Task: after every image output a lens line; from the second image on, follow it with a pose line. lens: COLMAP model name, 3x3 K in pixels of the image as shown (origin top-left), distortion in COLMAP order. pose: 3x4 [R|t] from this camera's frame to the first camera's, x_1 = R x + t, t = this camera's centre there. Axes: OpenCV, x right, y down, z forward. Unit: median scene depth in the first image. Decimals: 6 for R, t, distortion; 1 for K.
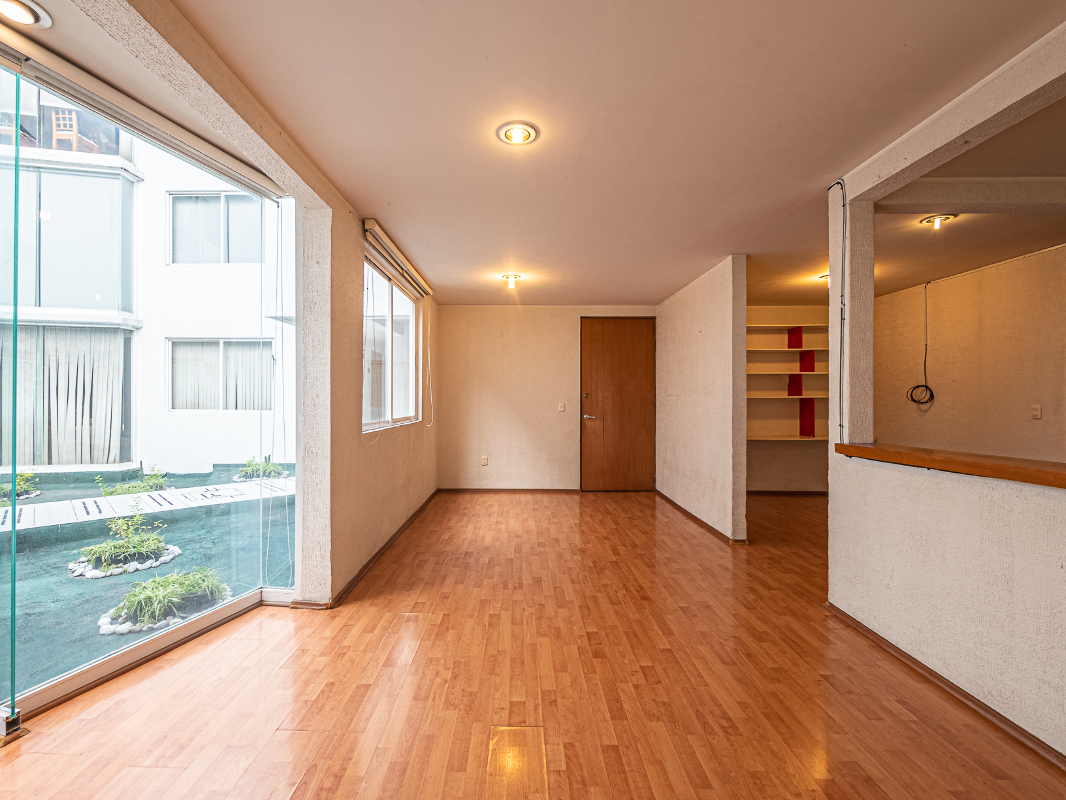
lens RADIAL K [[464.3, 0, 527.3], [0, 464.3, 400.9], [0, 0, 1]] dist [0.000395, -0.000210]
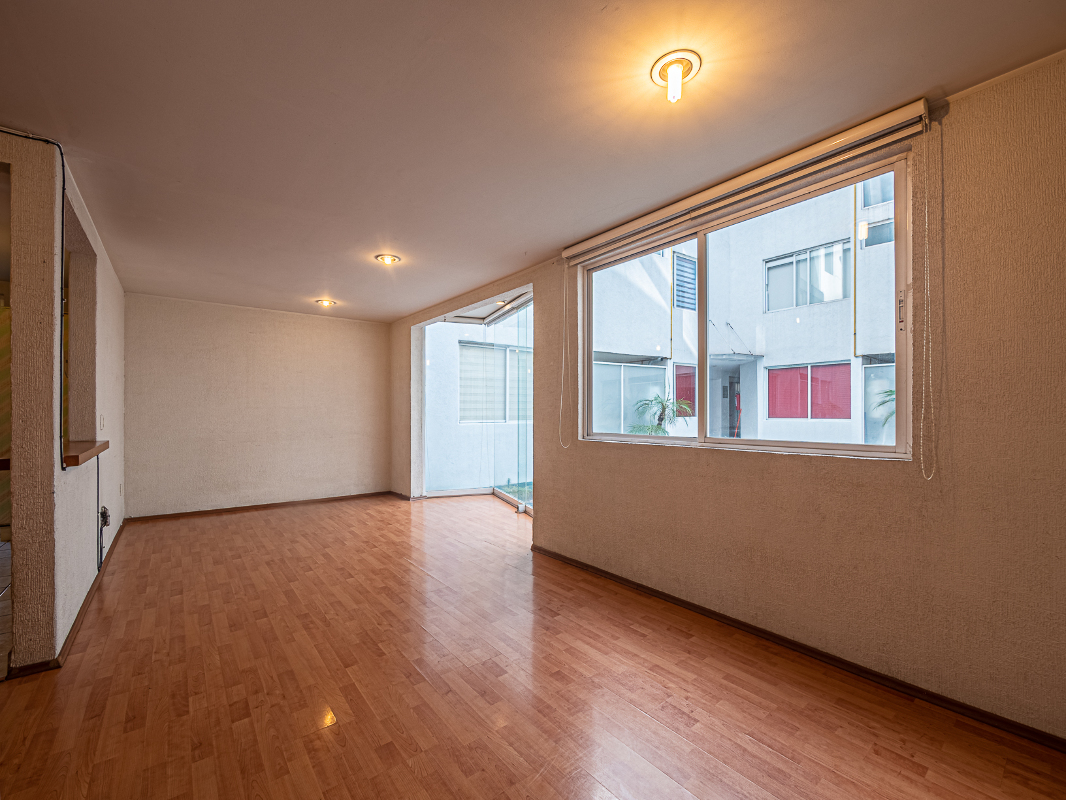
lens RADIAL K [[464.3, 0, 527.3], [0, 464.3, 400.9], [0, 0, 1]] dist [0.000395, -0.000210]
pose [[-0.798355, -0.018451, -0.601904, 0.501619], [-0.002126, 0.999611, -0.027822, 0.010056], [0.602183, -0.020932, -0.798084, 2.185270]]
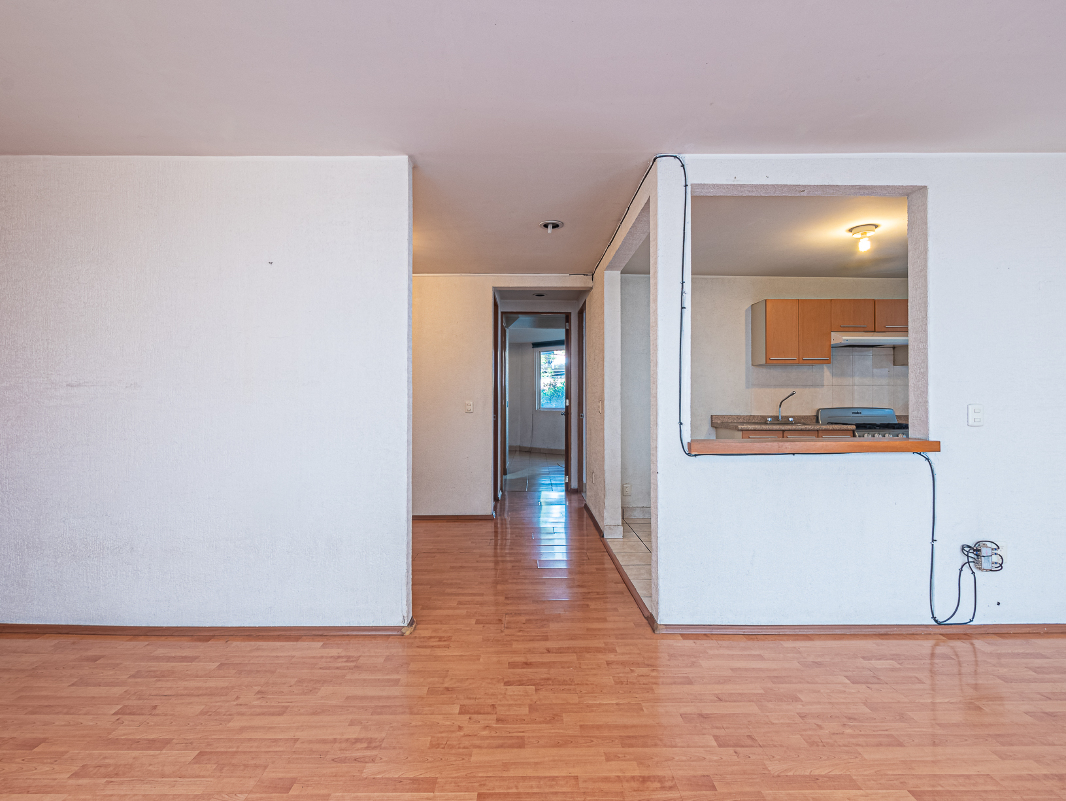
lens RADIAL K [[512.5, 0, 533.0], [0, 512.5, 397.1], [0, 0, 1]] dist [0.017927, -0.000057]
pose [[0.015968, 0.004329, 0.999863, -0.341227], [0.000048, 0.999991, -0.004331, 0.006024], [-0.999872, 0.000117, 0.015968, 1.254574]]
